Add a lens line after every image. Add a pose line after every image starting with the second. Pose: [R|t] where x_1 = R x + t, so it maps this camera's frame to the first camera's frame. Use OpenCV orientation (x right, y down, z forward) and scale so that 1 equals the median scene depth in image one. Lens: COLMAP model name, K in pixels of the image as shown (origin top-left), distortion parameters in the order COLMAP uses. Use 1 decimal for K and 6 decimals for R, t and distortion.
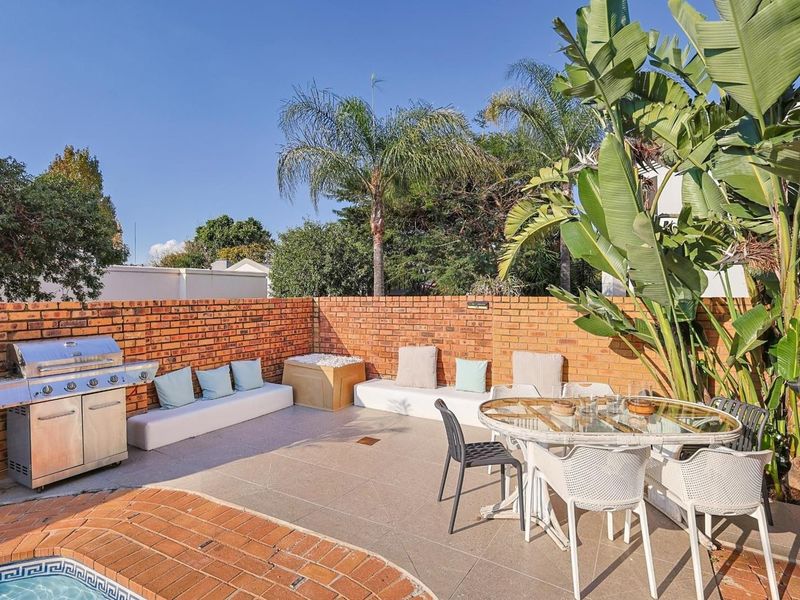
lens RADIAL K [[418.1, 0, 401.0], [0, 418.1, 294.2], [0, 0, 1]] dist [0.005290, -0.004468]
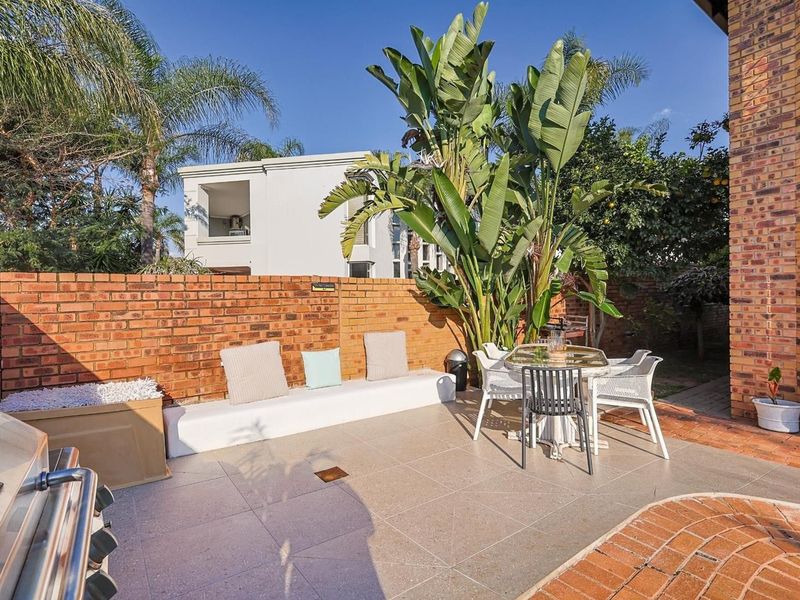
lens RADIAL K [[418.1, 0, 398.8], [0, 418.1, 292.4], [0, 0, 1]] dist [0.005290, -0.004468]
pose [[0.402494, 0.002655, 0.915419, -0.549229], [0.007625, 0.999951, -0.006253, 0.043751], [-0.915391, 0.009497, 0.402454, 0.502180]]
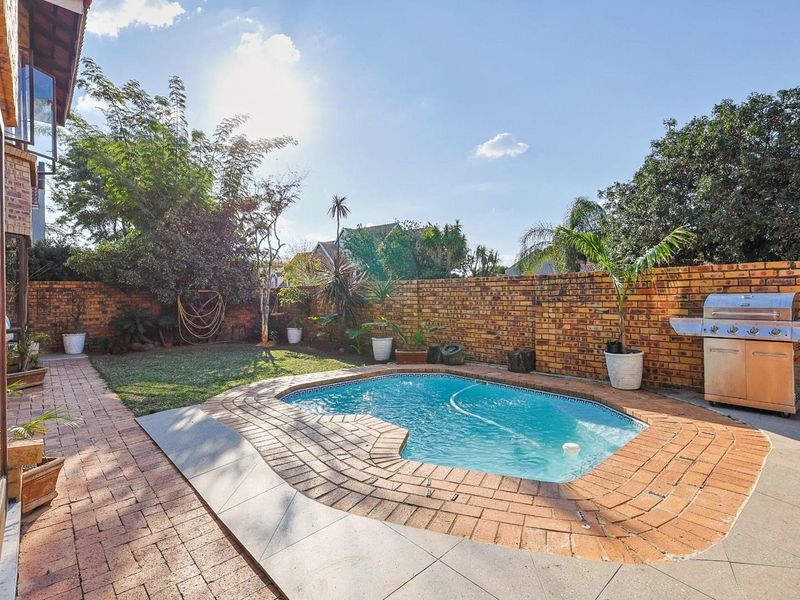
lens RADIAL K [[418.1, 0, 397.5], [0, 418.1, 300.7], [0, 0, 1]] dist [0.005290, -0.004468]
pose [[-0.325427, 0.029255, -0.945115, 0.405082], [0.019553, 0.999516, 0.024206, 0.052756], [0.945365, -0.010602, -0.325841, 0.295991]]
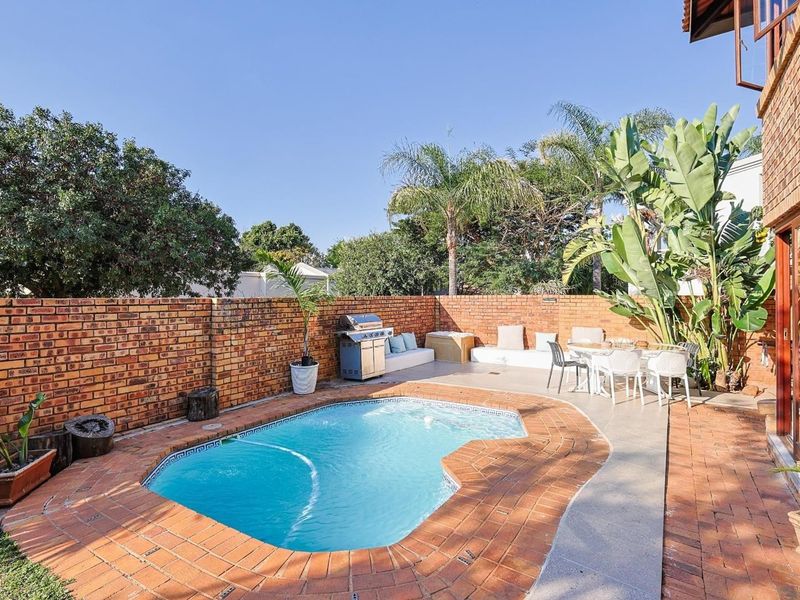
lens RADIAL K [[418.1, 0, 405.3], [0, 418.1, 293.0], [0, 0, 1]] dist [0.005290, -0.004468]
pose [[0.999080, 0.002487, -0.042807, -0.318754], [-0.002755, 0.999977, -0.006203, 0.009563], [0.042791, 0.006316, 0.999064, -0.691112]]
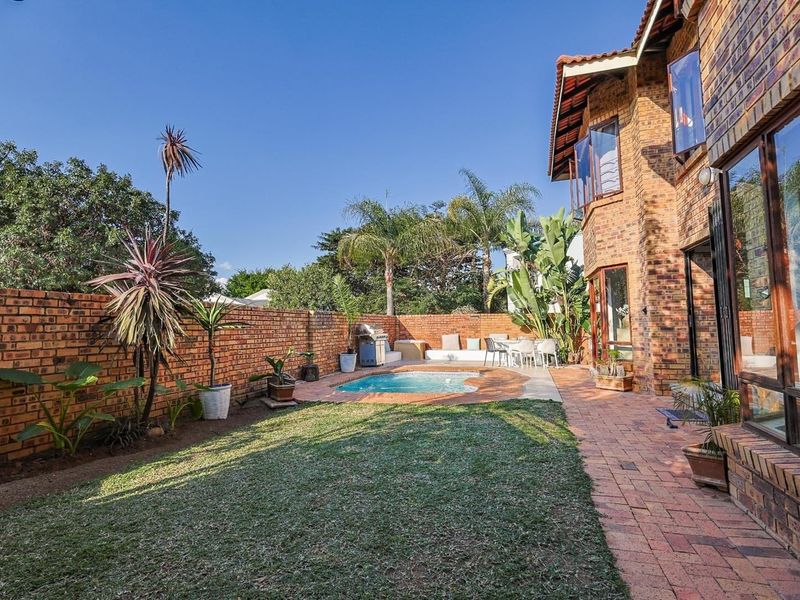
lens RADIAL K [[418.1, 0, 403.6], [0, 418.1, 296.7], [0, 0, 1]] dist [0.005290, -0.004468]
pose [[0.974369, 0.010789, 0.224699, -0.831782], [0.005704, 0.997343, -0.072621, 0.084514], [-0.224885, 0.072041, 0.971718, -1.434124]]
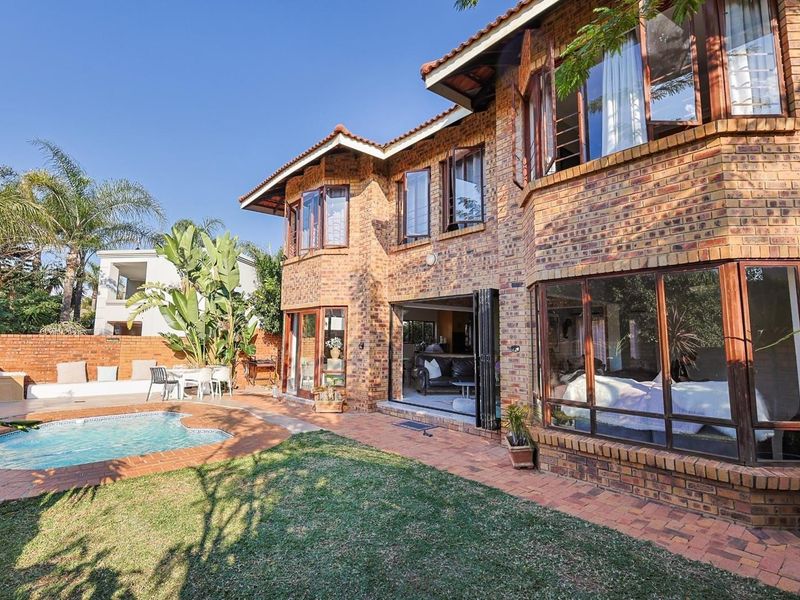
lens RADIAL K [[418.1, 0, 397.2], [0, 418.1, 291.7], [0, 0, 1]] dist [0.005290, -0.004468]
pose [[0.336910, 0.119837, 0.933880, -1.308398], [-0.012142, 0.992338, -0.122958, 0.027774], [-0.941459, 0.030086, 0.335783, -1.035963]]
